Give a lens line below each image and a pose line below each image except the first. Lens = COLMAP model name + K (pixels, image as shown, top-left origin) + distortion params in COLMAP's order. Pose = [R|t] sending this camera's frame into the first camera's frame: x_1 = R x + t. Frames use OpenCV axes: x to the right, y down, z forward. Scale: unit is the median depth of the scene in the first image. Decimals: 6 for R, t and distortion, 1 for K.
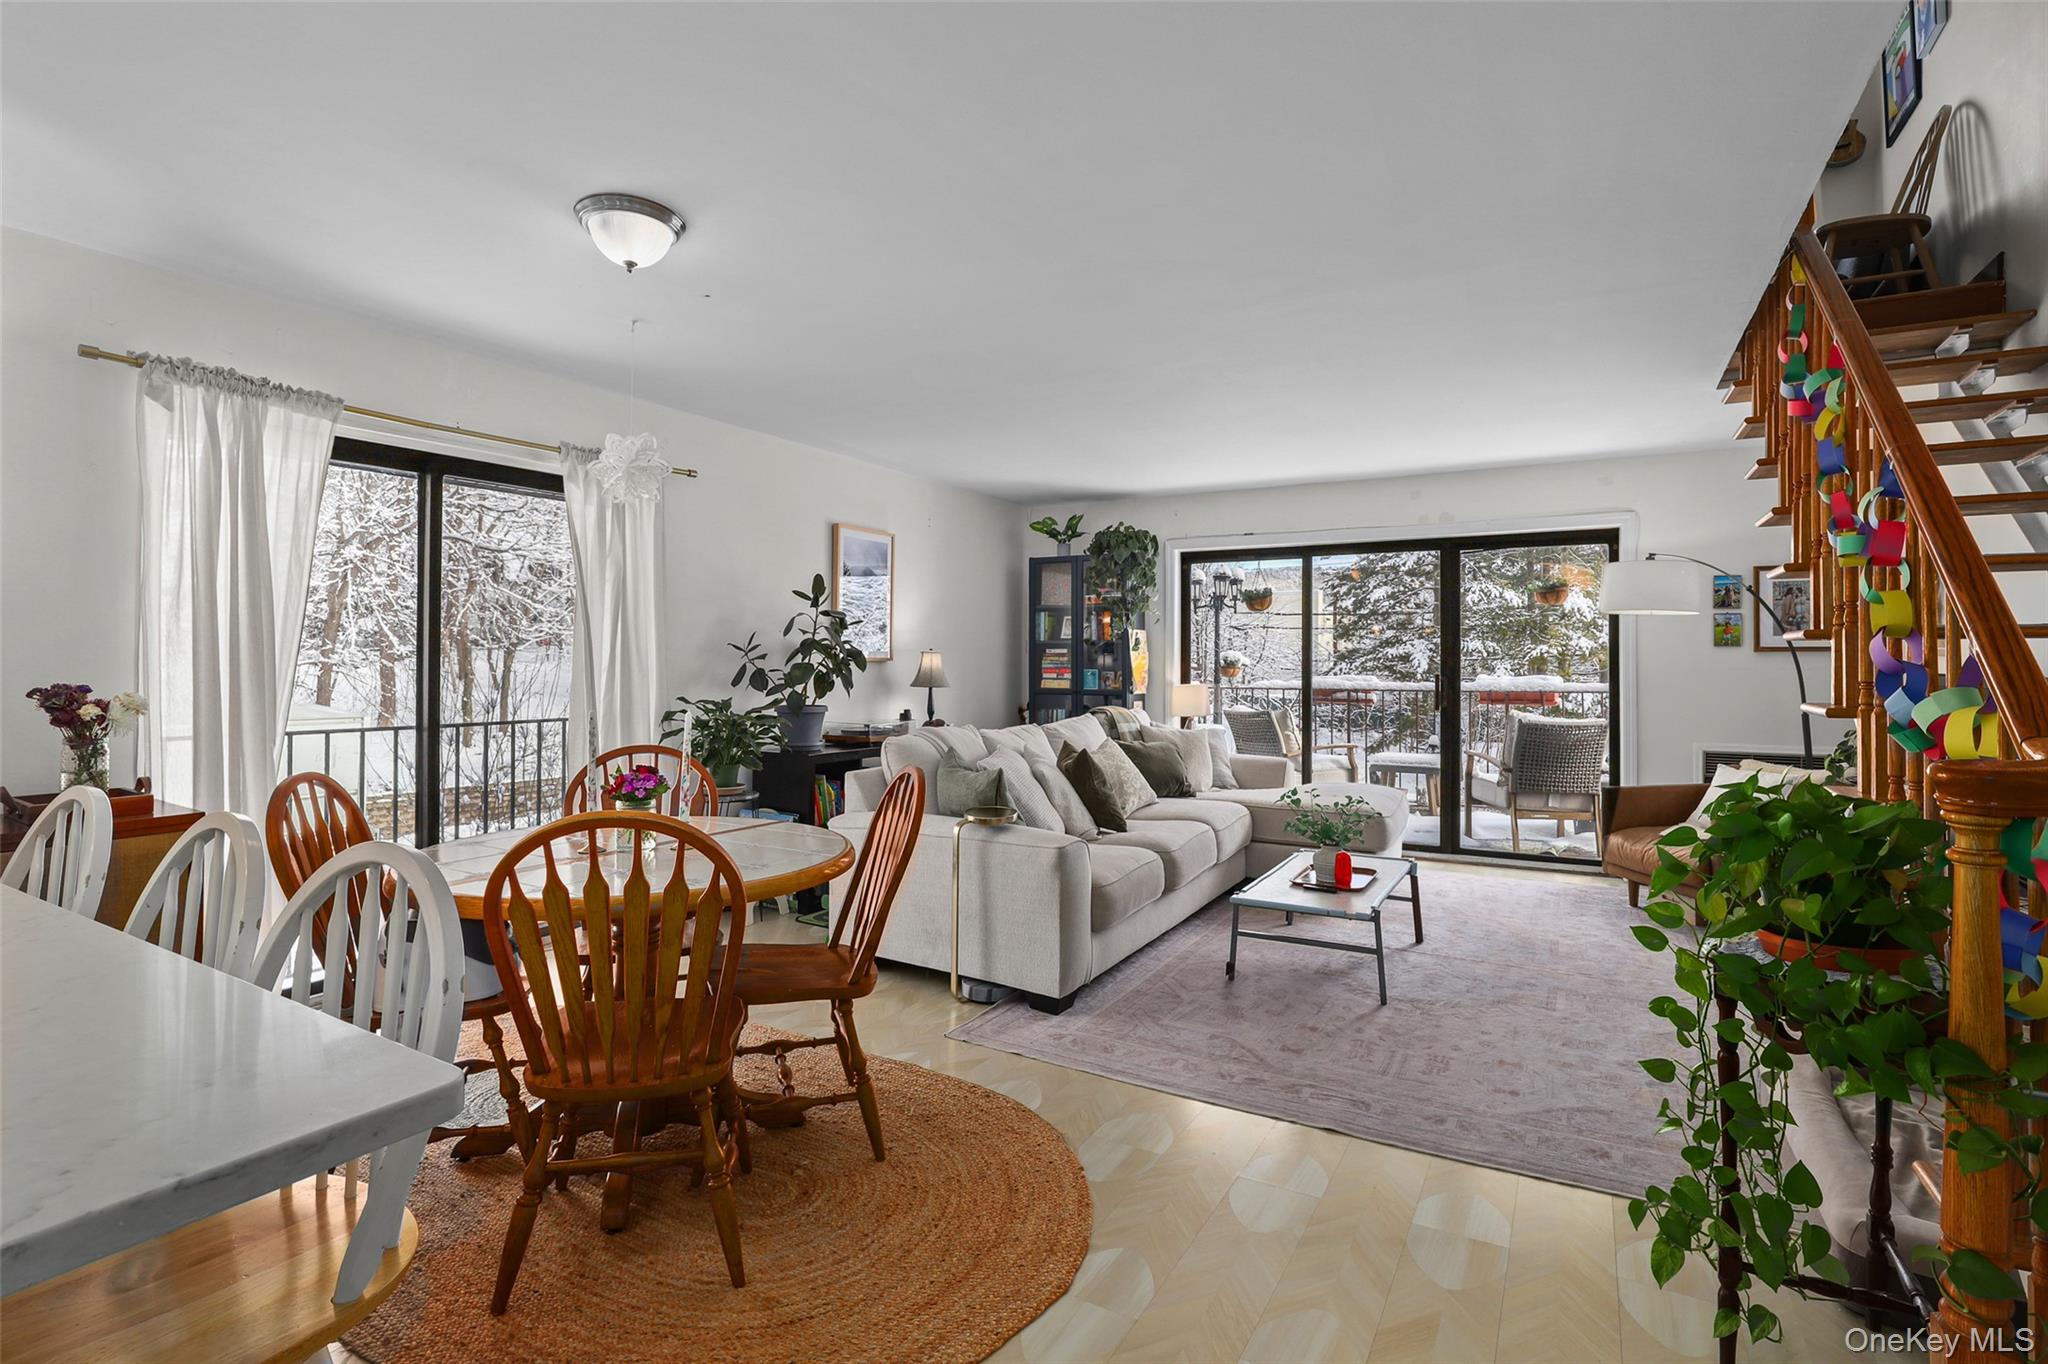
lens RADIAL K [[969.1, 0, 1022.6], [0, 969.1, 649.6], [0, 0, 1]] dist [-0.029092, 0.000288]
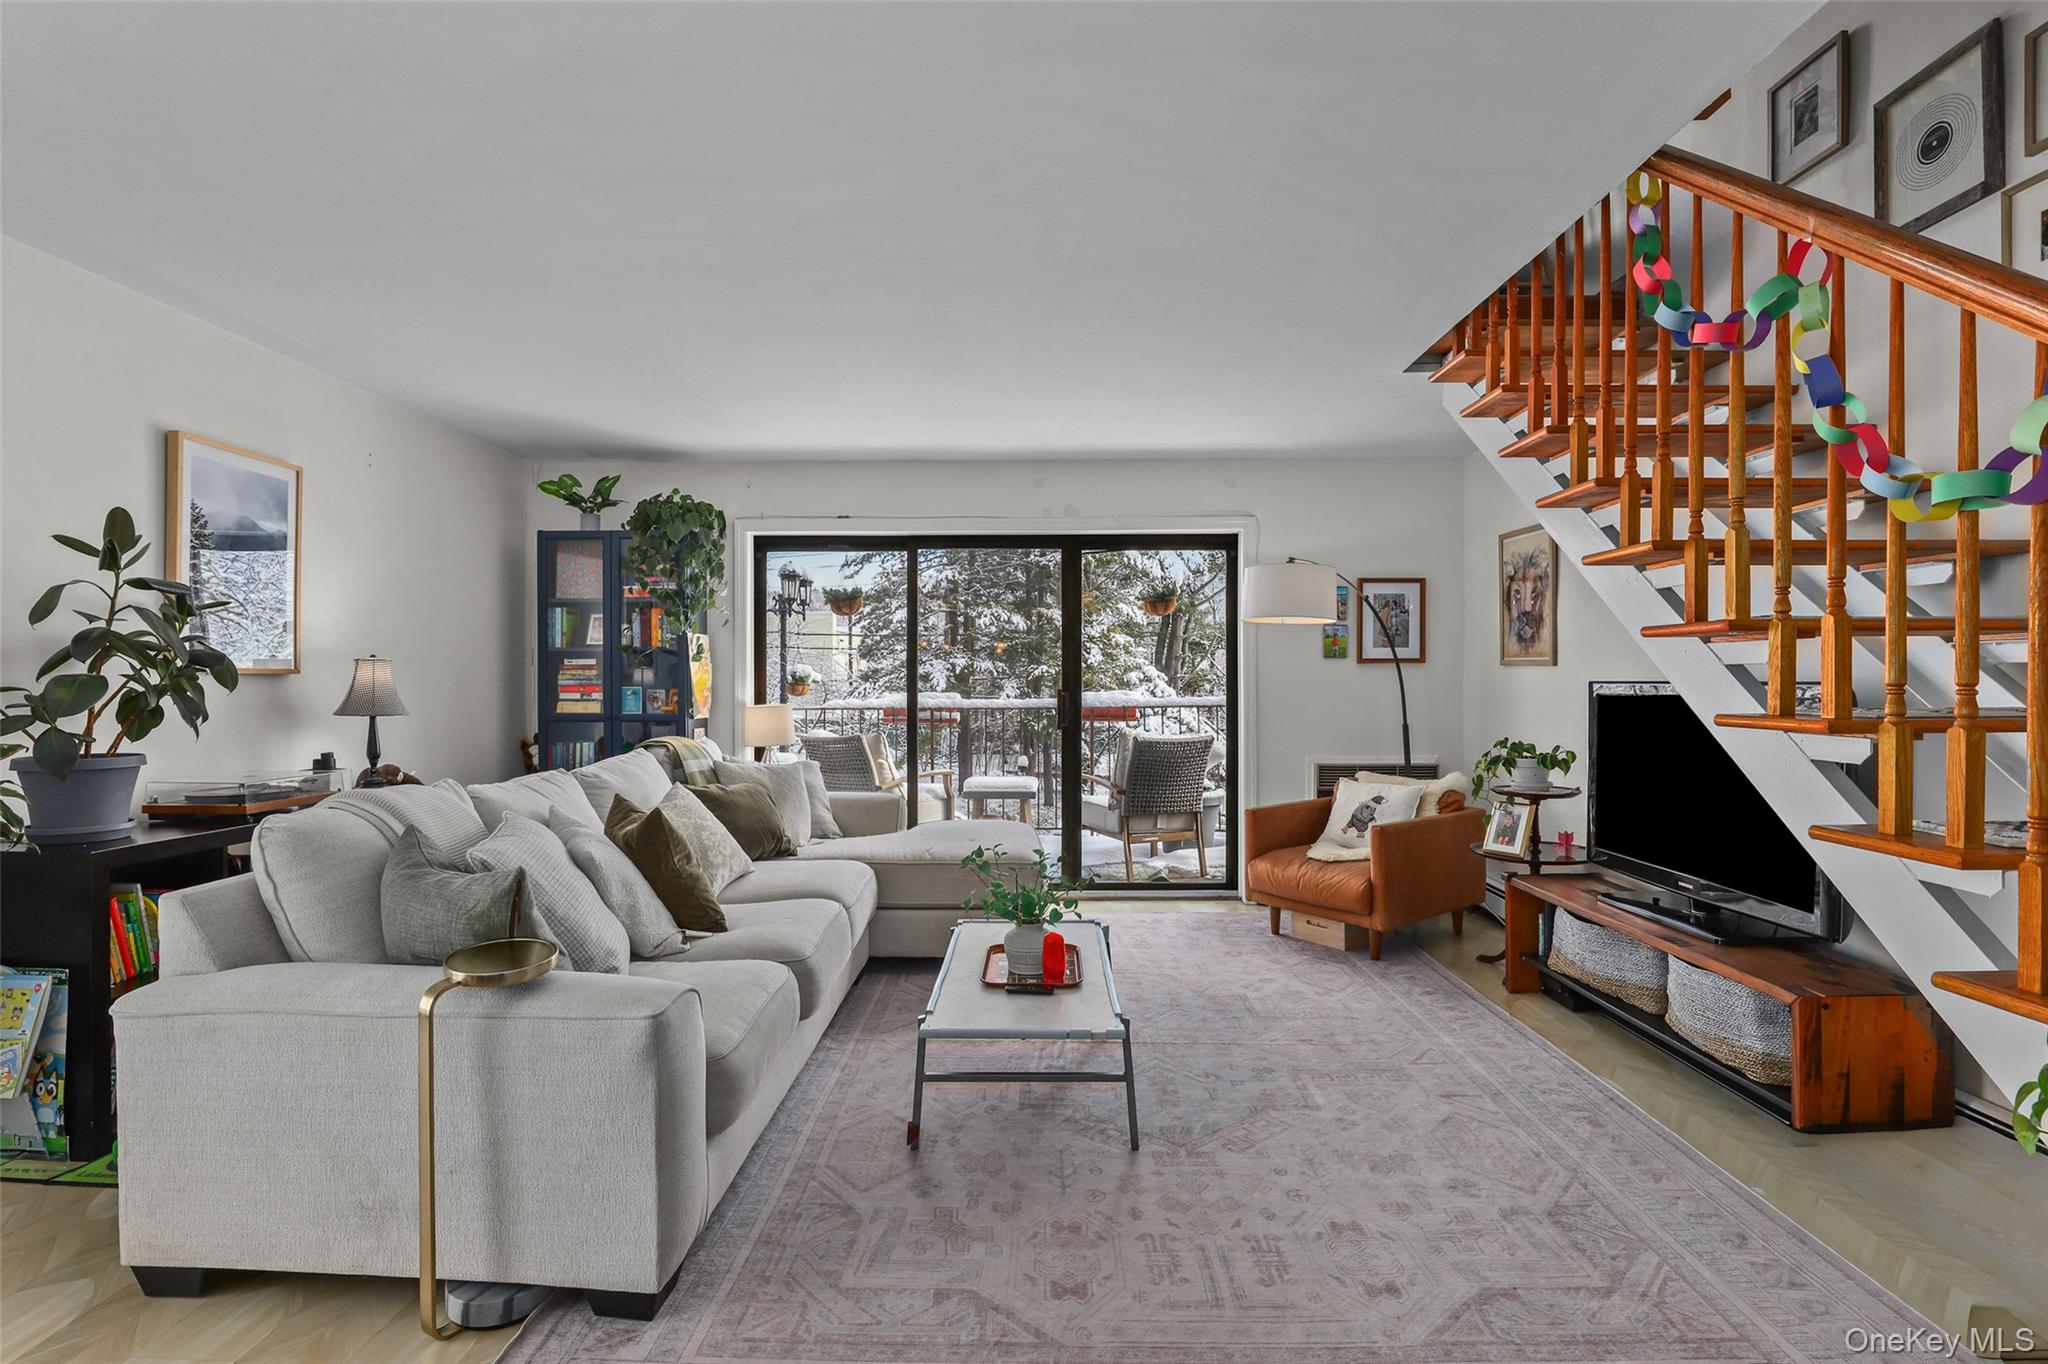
lens RADIAL K [[960.8, 0, 1031.4], [0, 960.8, 686.0], [0, 0, 1]] dist [-0.035978, 0.010400]
pose [[0.874888, -0.006622, 0.484280, -0.019391], [-0.001199, 0.999874, 0.015837, 0.010059], [-0.484323, -0.014436, 0.874770, 0.272379]]
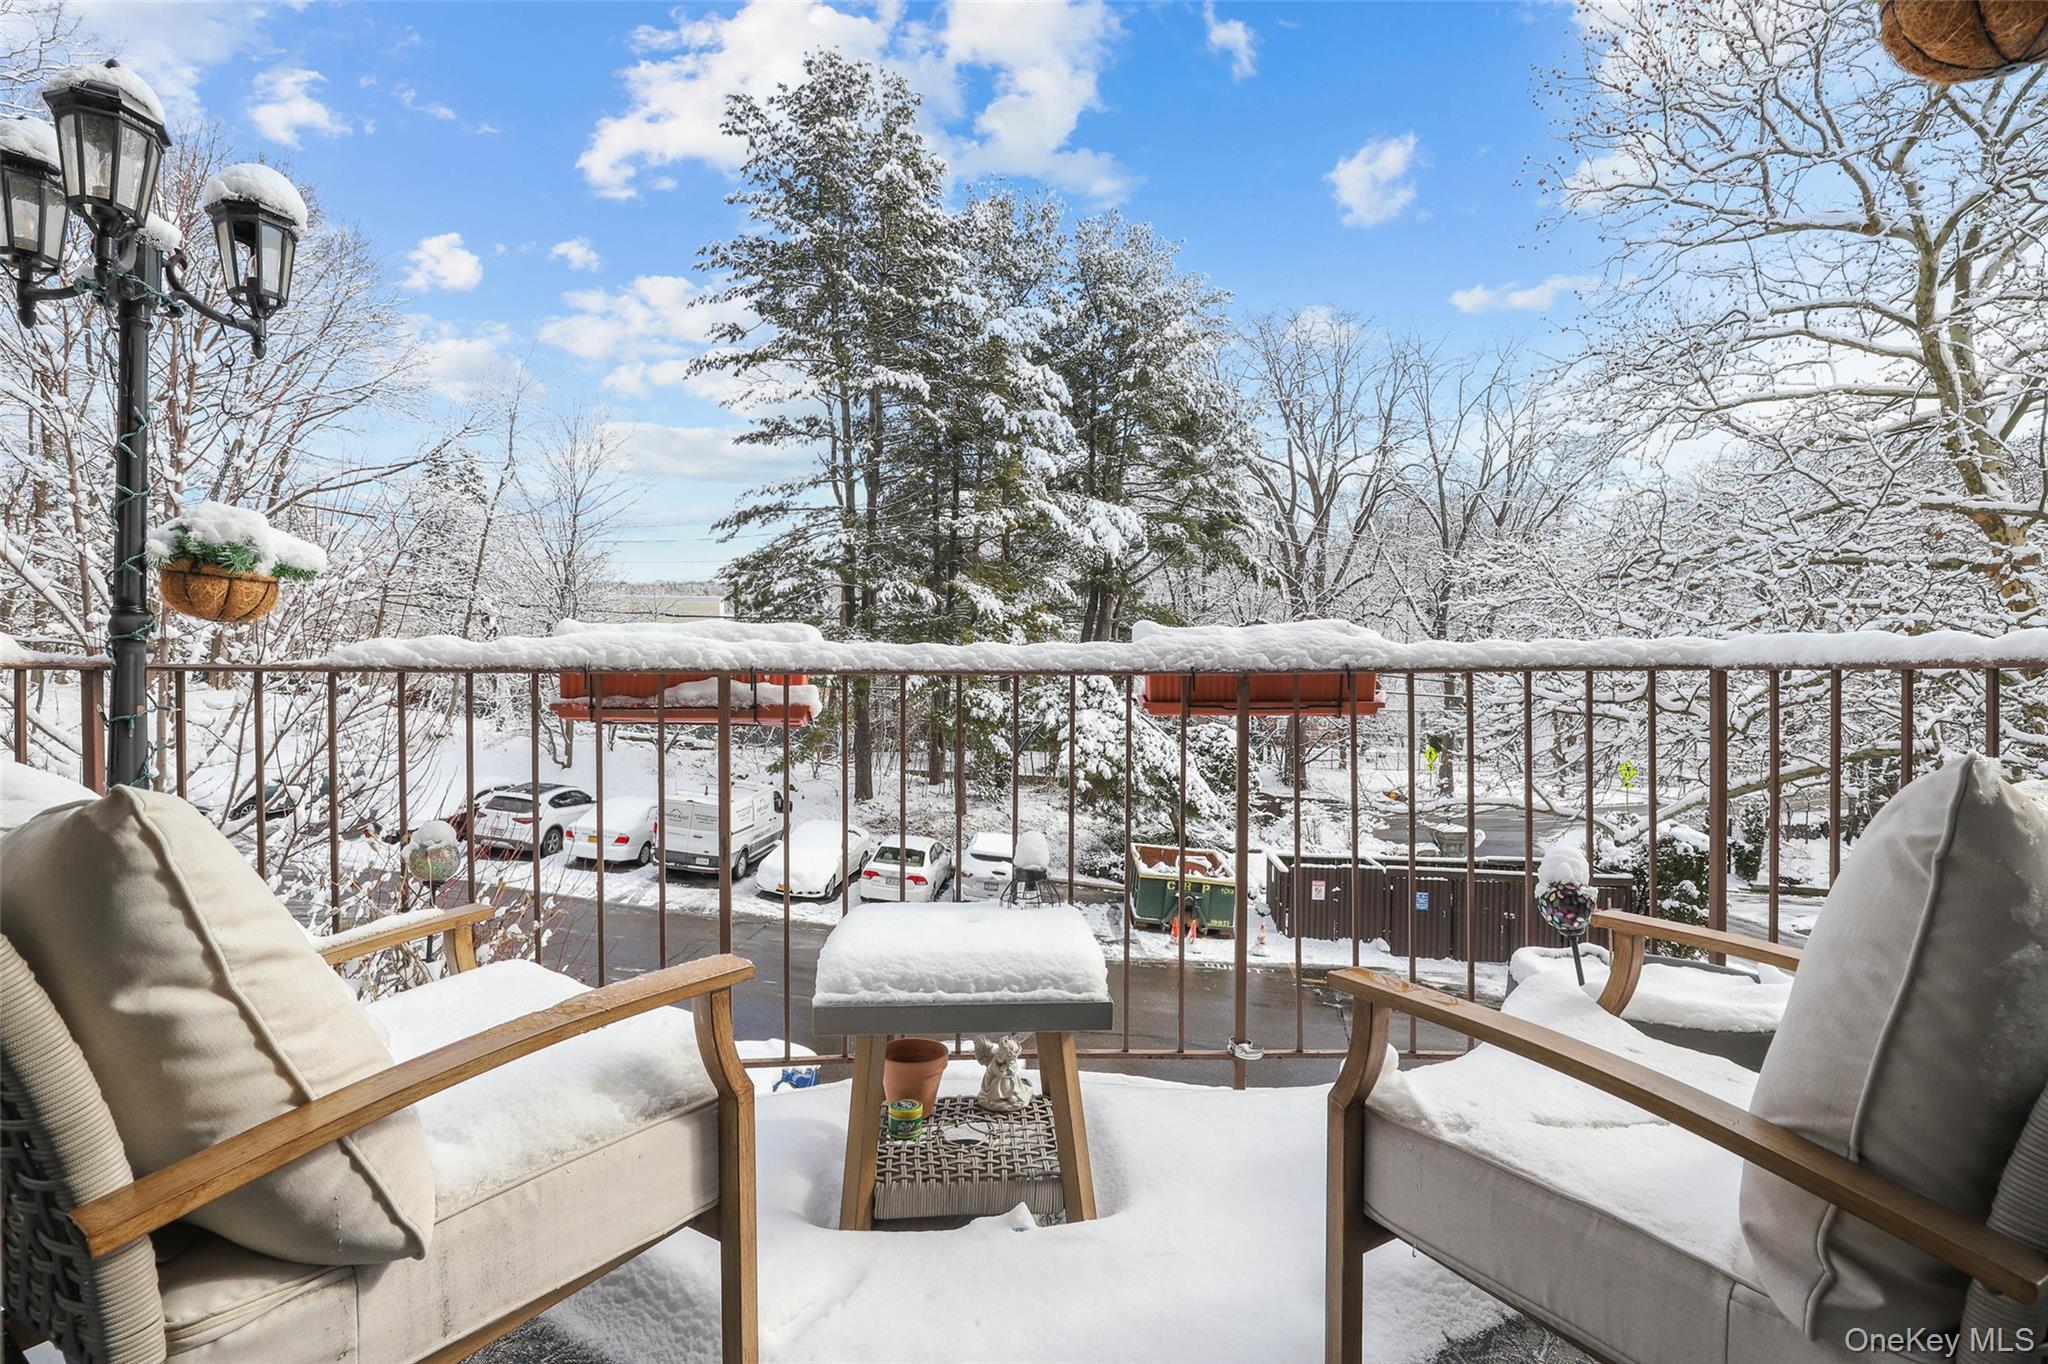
lens RADIAL K [[987.4, 0, 1017.7], [0, 987.4, 671.0], [0, 0, 1]] dist [-0.037429, 0.000062]
pose [[0.830717, 0.001522, 0.556693, 0.389542], [-0.006589, 0.999953, 0.007099, 0.060089], [-0.556656, -0.009565, 0.830688, 1.118705]]
